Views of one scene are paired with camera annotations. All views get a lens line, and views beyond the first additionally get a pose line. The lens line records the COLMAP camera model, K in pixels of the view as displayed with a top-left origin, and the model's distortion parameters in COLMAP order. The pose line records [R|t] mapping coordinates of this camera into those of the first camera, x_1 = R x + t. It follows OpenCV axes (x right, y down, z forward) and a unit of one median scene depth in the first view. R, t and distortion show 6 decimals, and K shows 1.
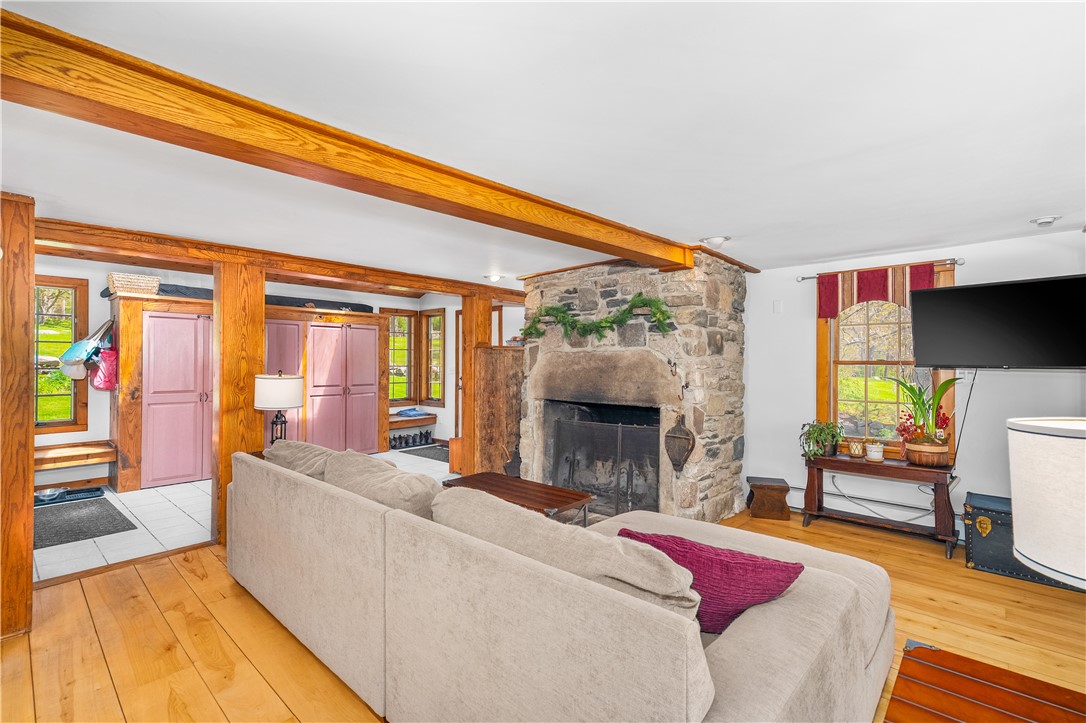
lens RADIAL K [[488.0, 0, 547.3], [0, 488.0, 359.4], [0, 0, 1]] dist [0.013737, 0.000231]
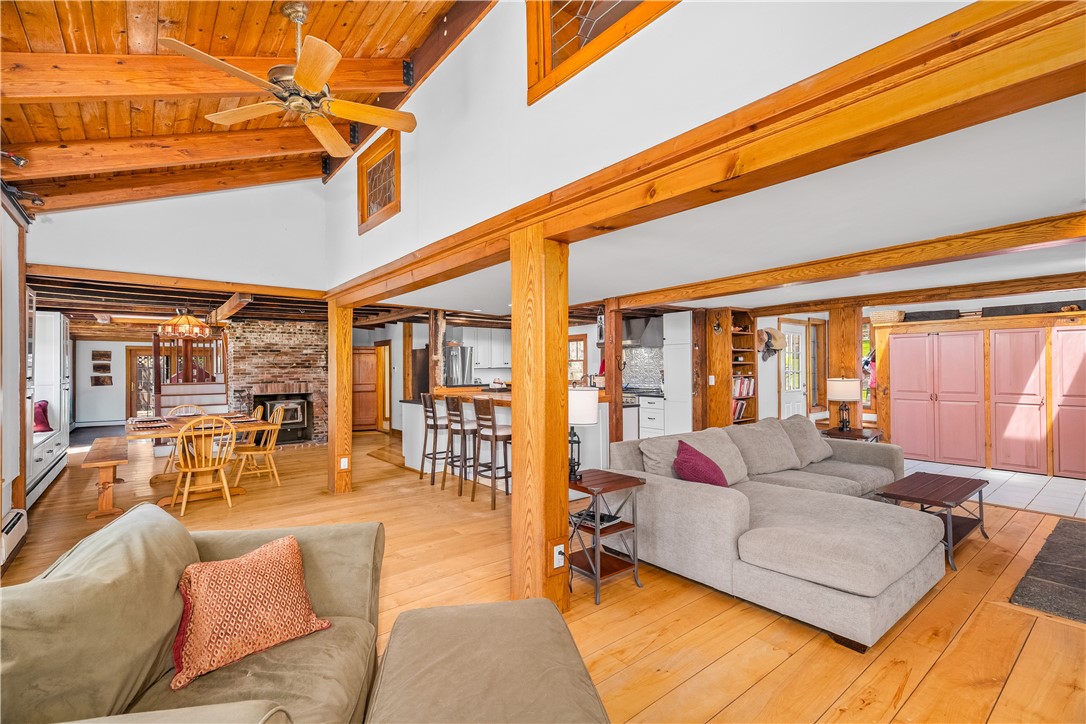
lens RADIAL K [[493.8, 0, 537.4], [0, 493.8, 363.1], [0, 0, 1]] dist [0.028746, 0.000357]
pose [[-0.154917, -0.014902, -0.987815, 0.967681], [0.010232, 0.999808, -0.016688, -0.000010], [0.987874, -0.012693, -0.154735, 0.240086]]
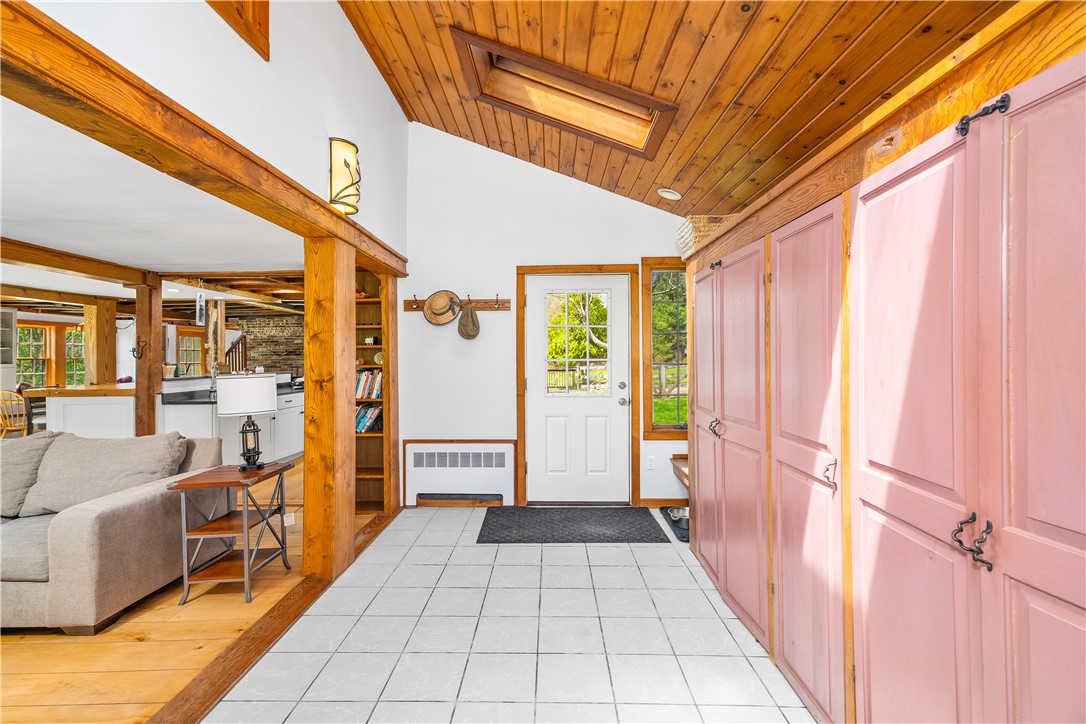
lens RADIAL K [[483.9, 0, 541.7], [0, 483.9, 358.9], [0, 0, 1]] dist [0.014405, 0.001380]
pose [[-0.751886, 0.002458, -0.659289, -0.303453], [0.006426, 0.999973, -0.003601, 0.010060], [0.659262, -0.006944, -0.751881, 1.643795]]
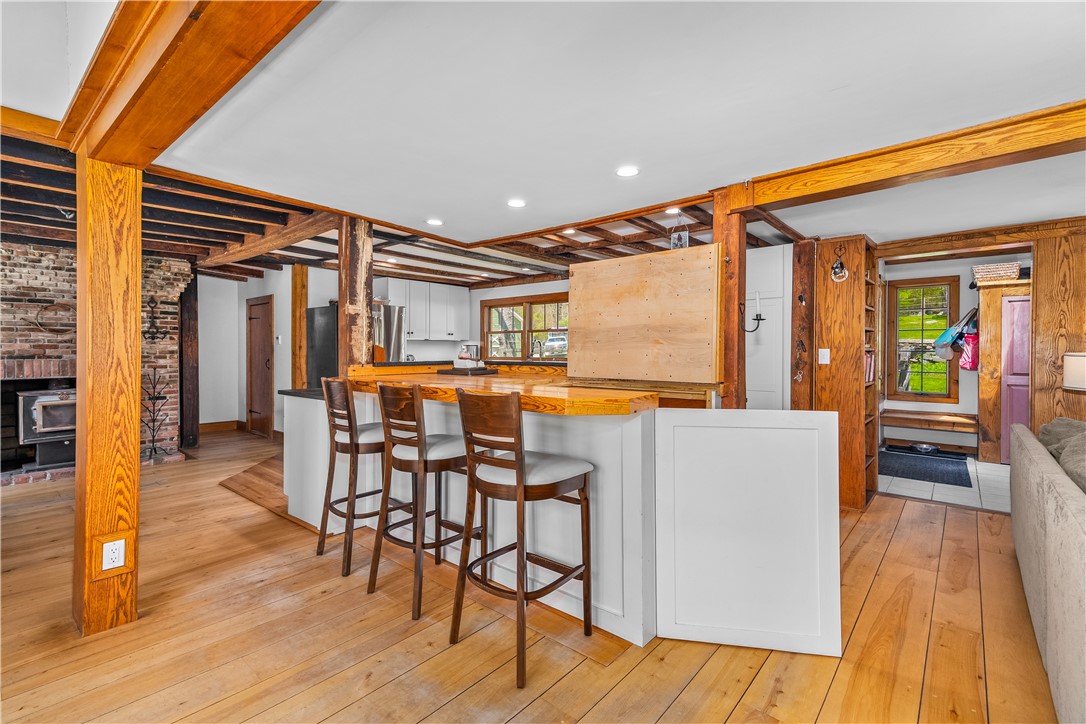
lens RADIAL K [[500.4, 0, 543.1], [0, 500.4, 353.9], [0, 0, 1]] dist [0.023363, 0.000354]
pose [[0.028700, 0.001597, -0.999587, 0.305172], [0.001724, 0.999997, 0.001647, 0.026390], [0.999587, -0.001770, 0.028697, -0.030508]]
